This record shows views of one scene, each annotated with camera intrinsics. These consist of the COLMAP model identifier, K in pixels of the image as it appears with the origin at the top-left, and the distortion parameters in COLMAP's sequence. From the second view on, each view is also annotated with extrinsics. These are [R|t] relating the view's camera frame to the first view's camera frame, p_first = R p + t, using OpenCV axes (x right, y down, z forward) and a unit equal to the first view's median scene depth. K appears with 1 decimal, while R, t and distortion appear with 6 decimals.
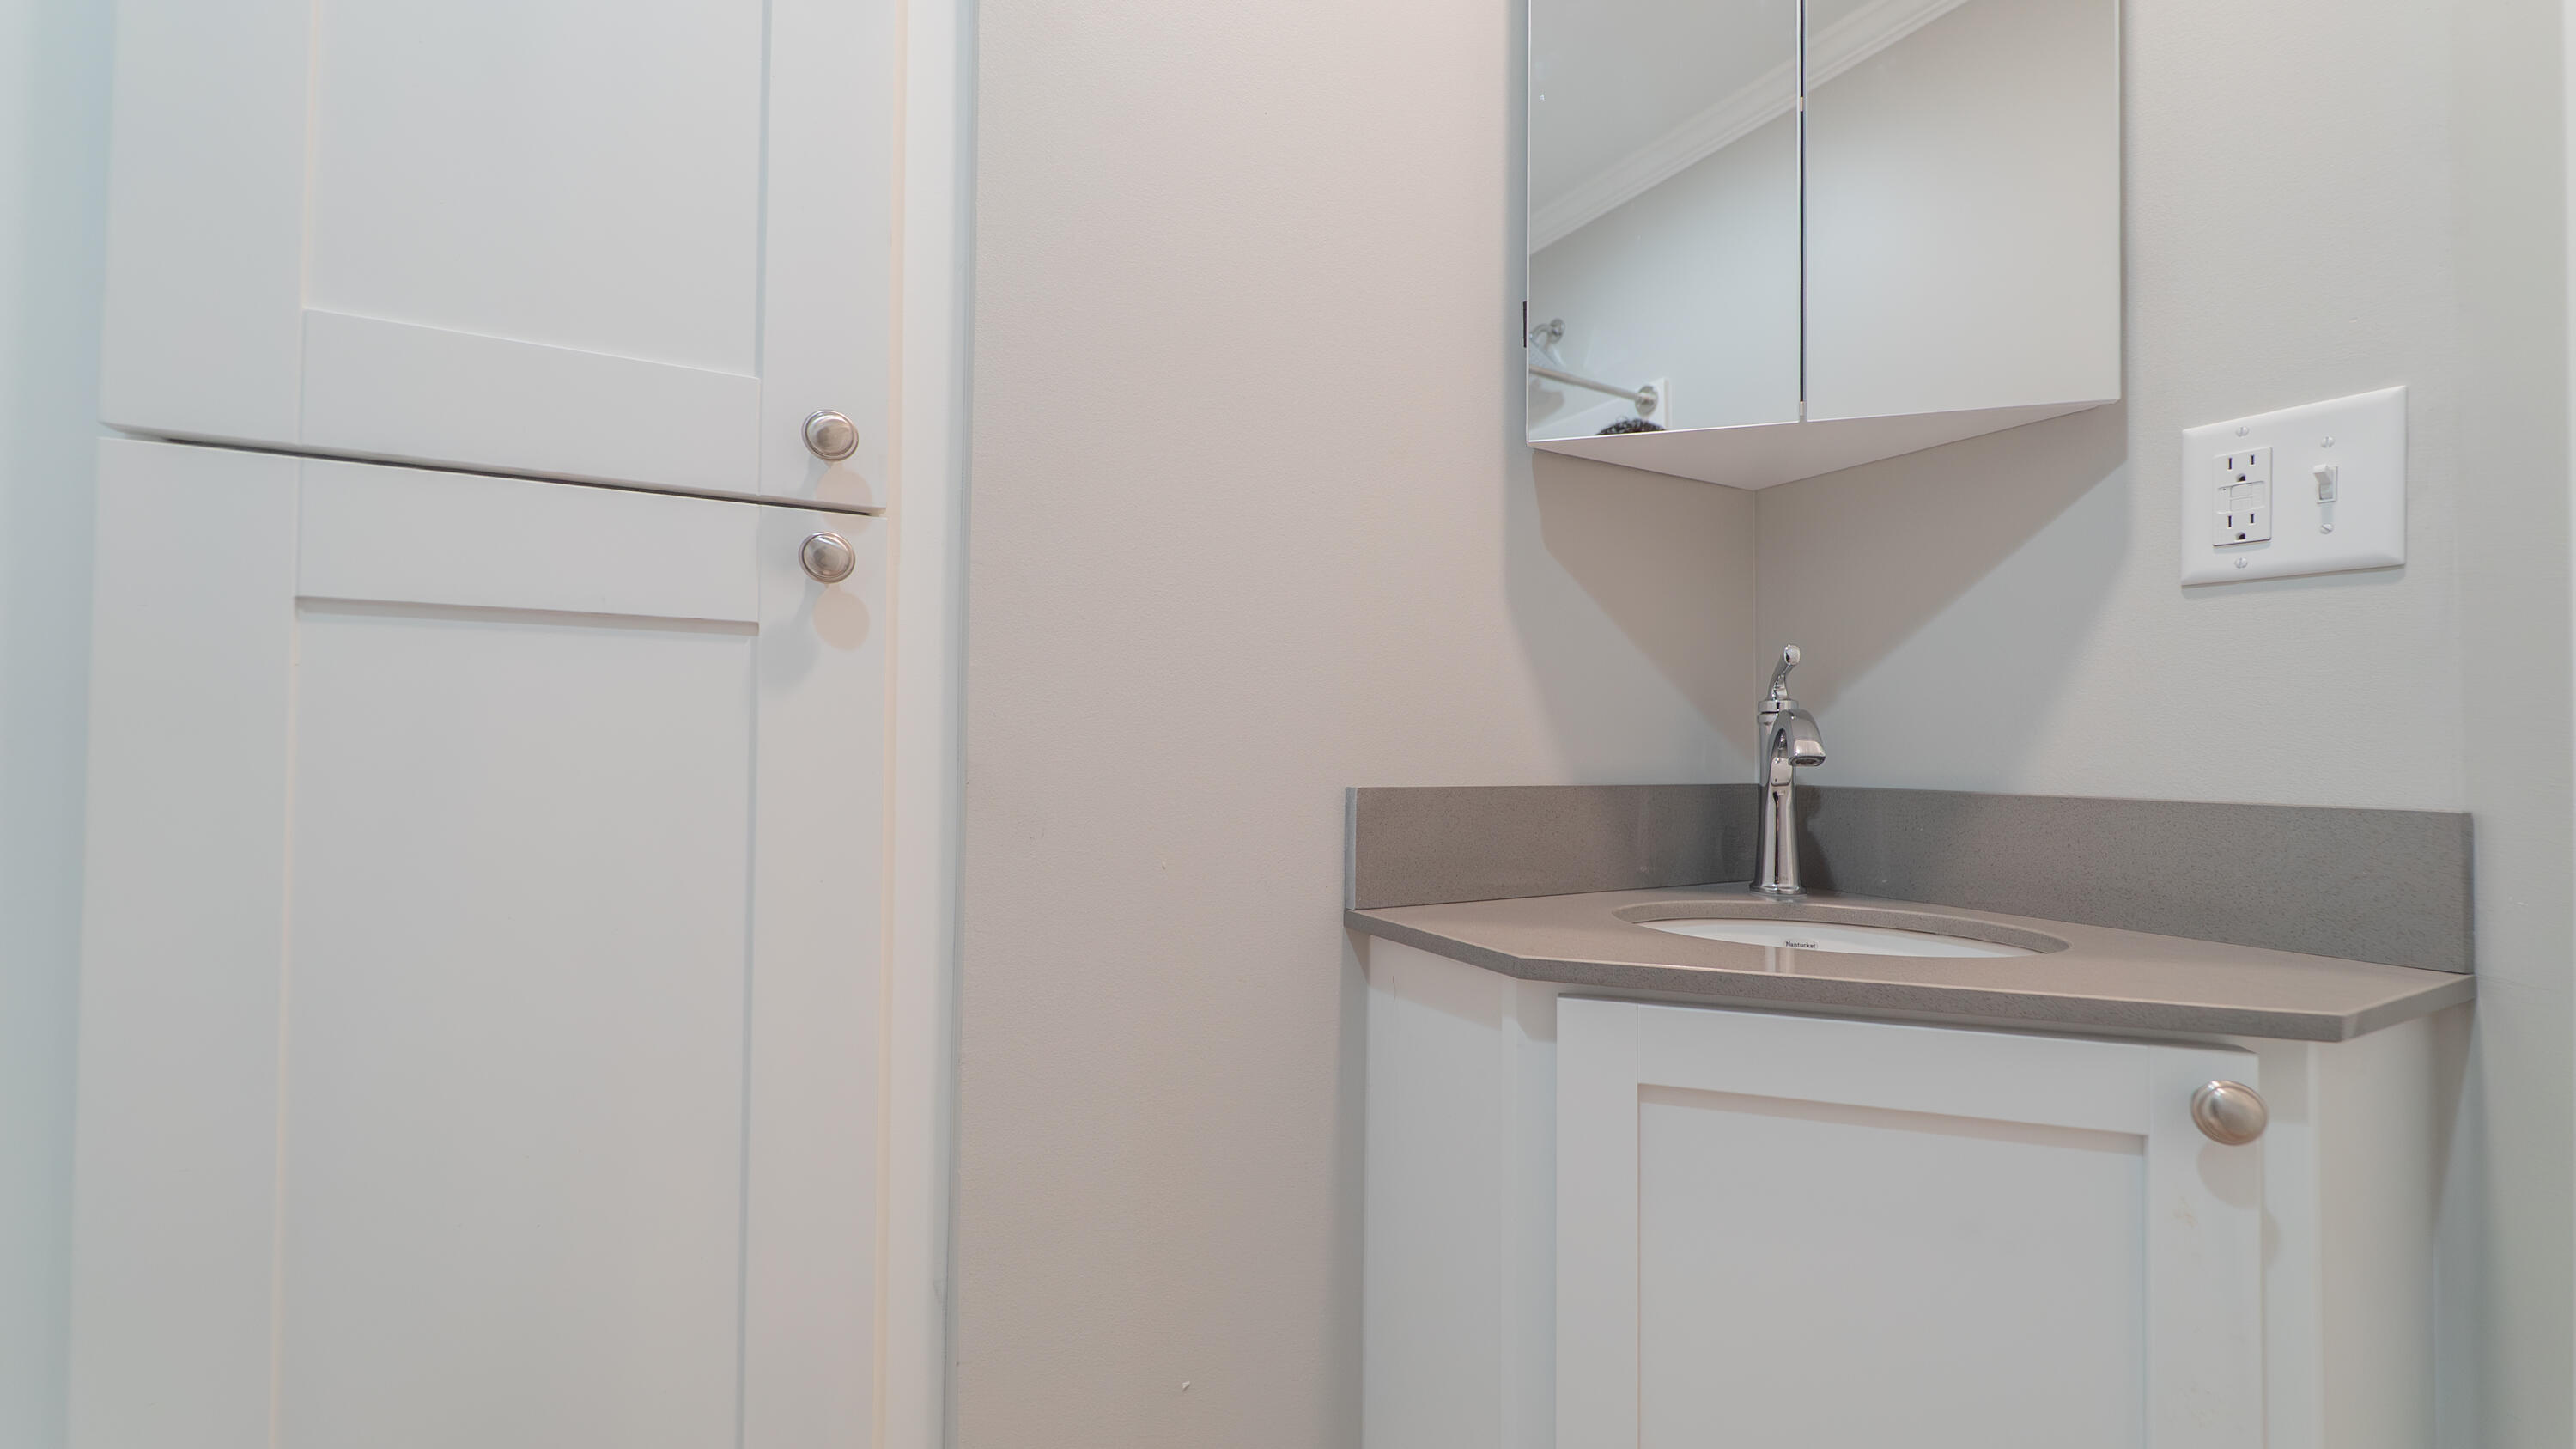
lens RADIAL K [[1034.0, 0, 1298.5], [0, 1034.0, 729.0], [0, 0, 1]] dist [-0.002618, -0.000326]
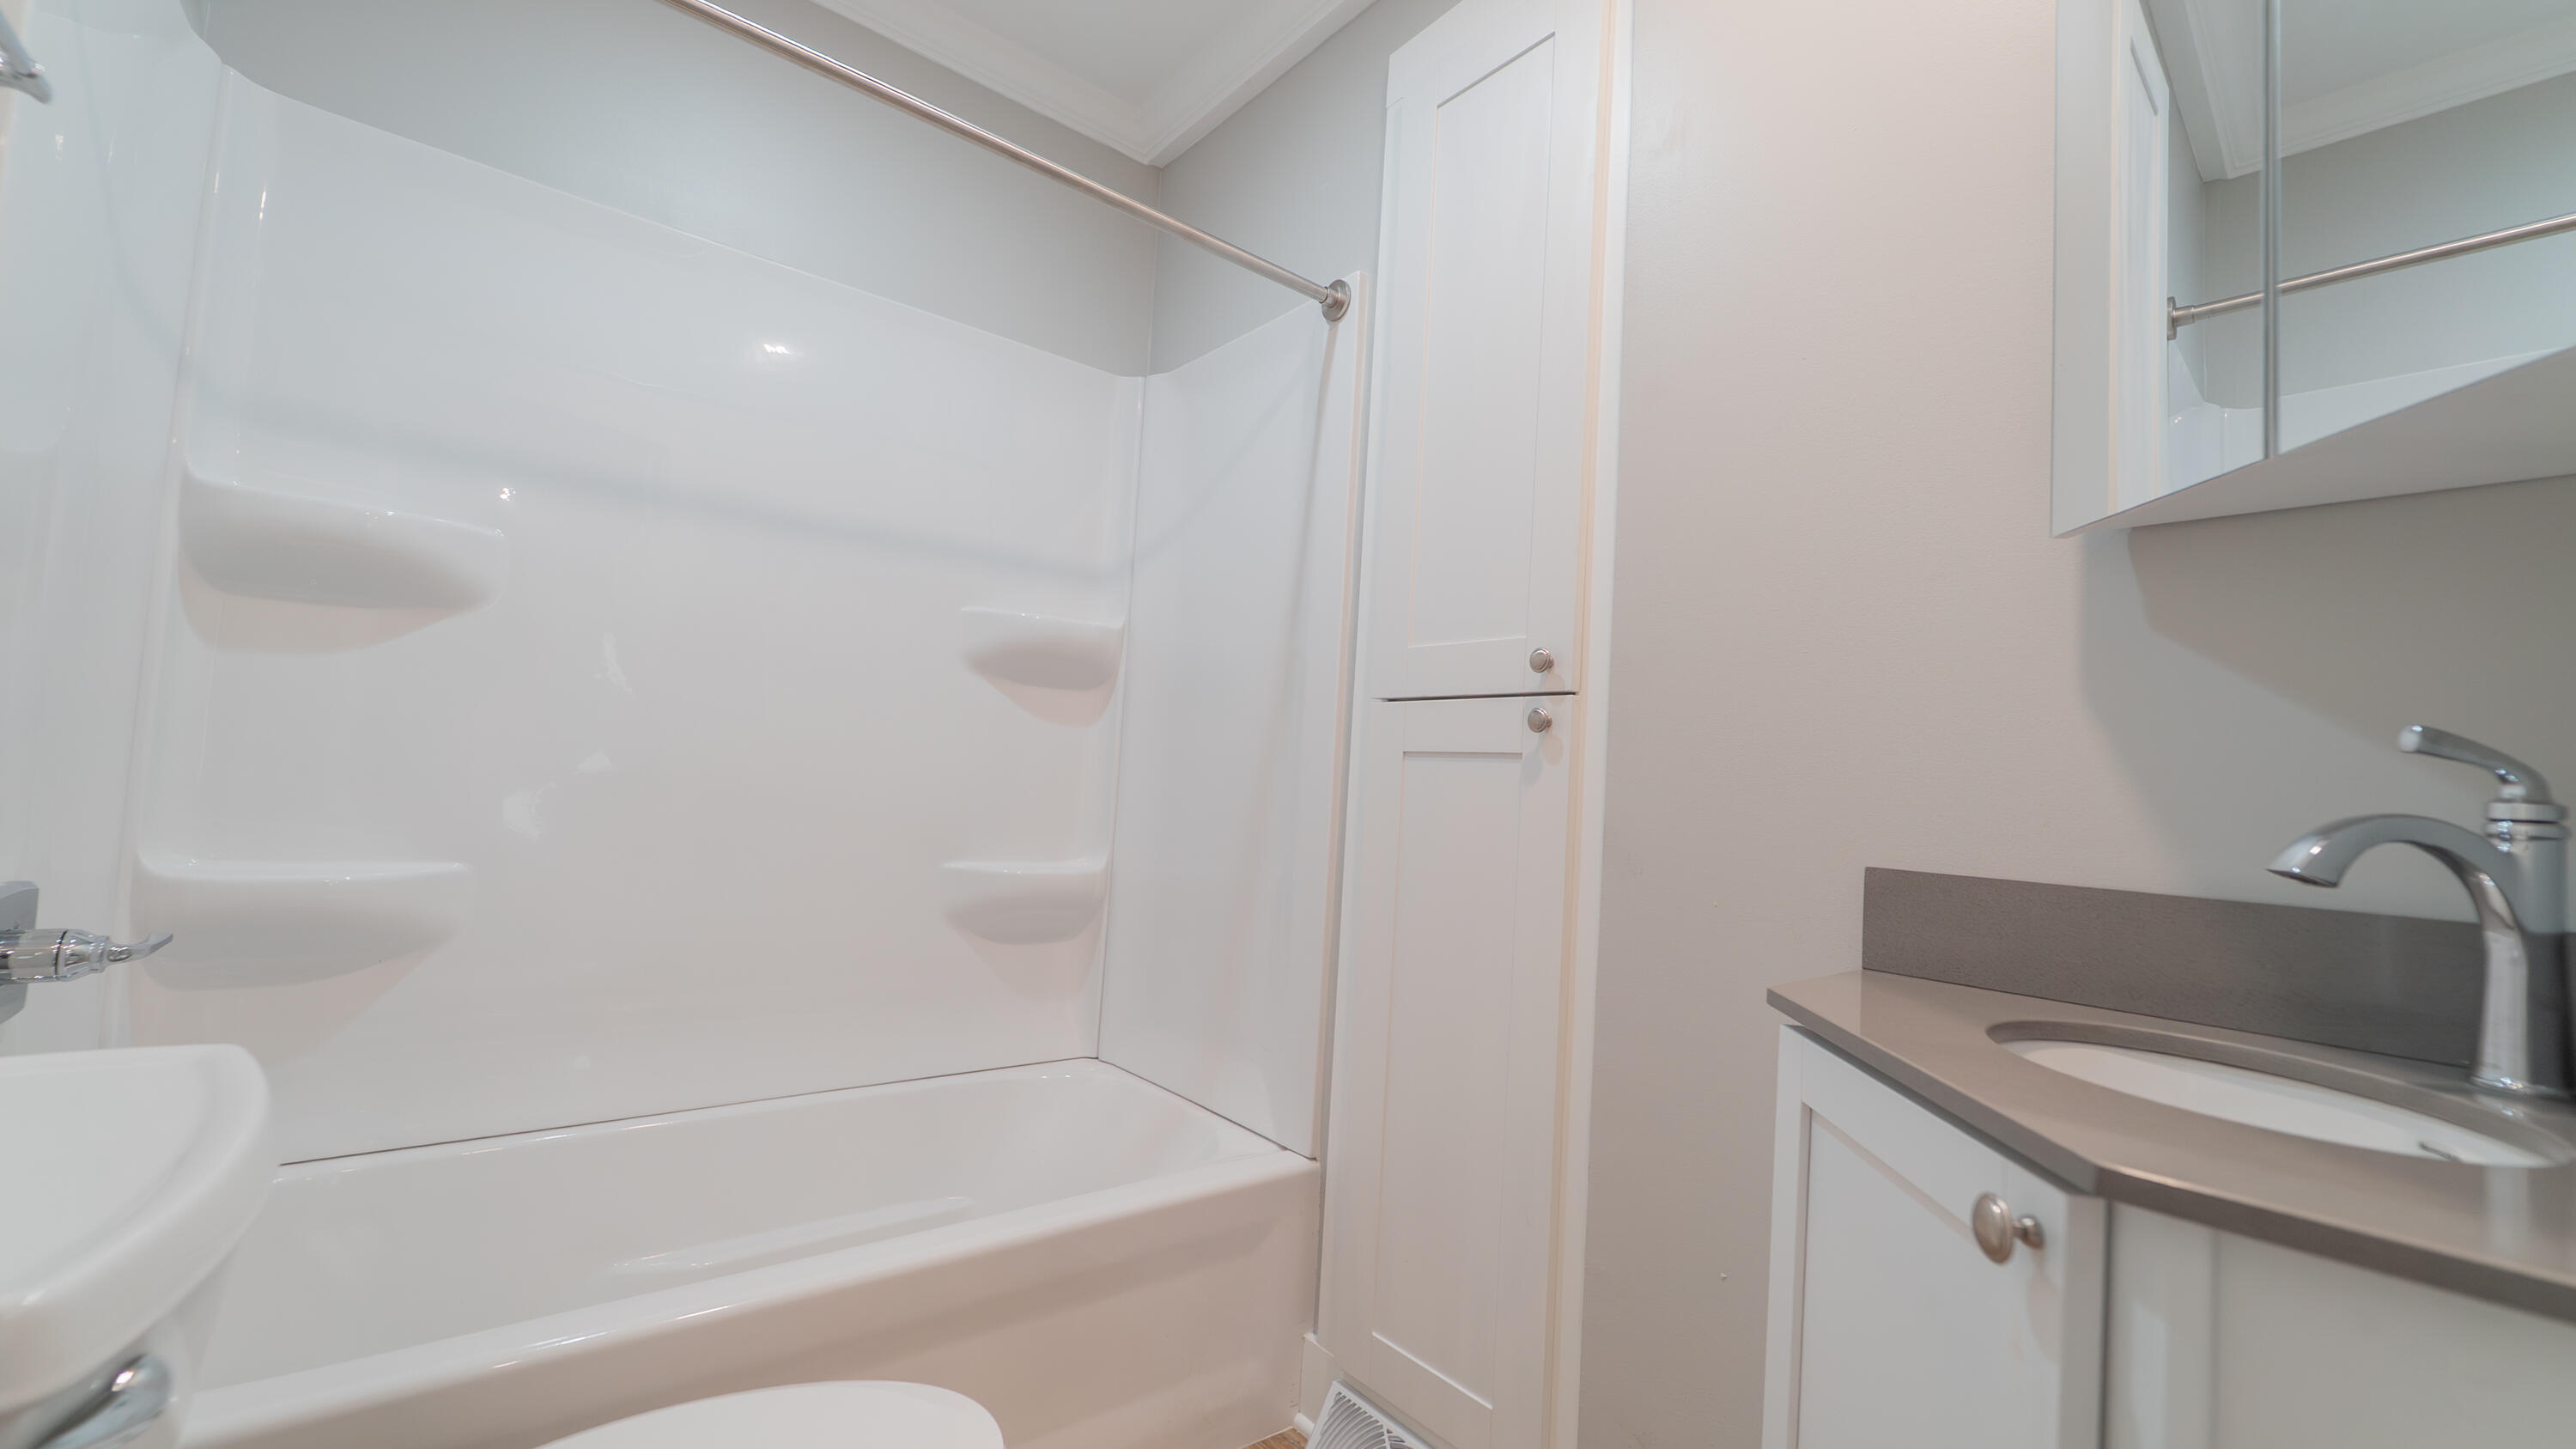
lens RADIAL K [[1034.0, 0, 1298.5], [0, 1034.0, 729.0], [0, 0, 1]] dist [-0.002618, -0.000326]
pose [[0.196716, -0.052203, -0.979070, 1.022492], [-0.040840, 0.997279, -0.061380, -0.001890], [0.979610, 0.052060, 0.194049, 0.098501]]
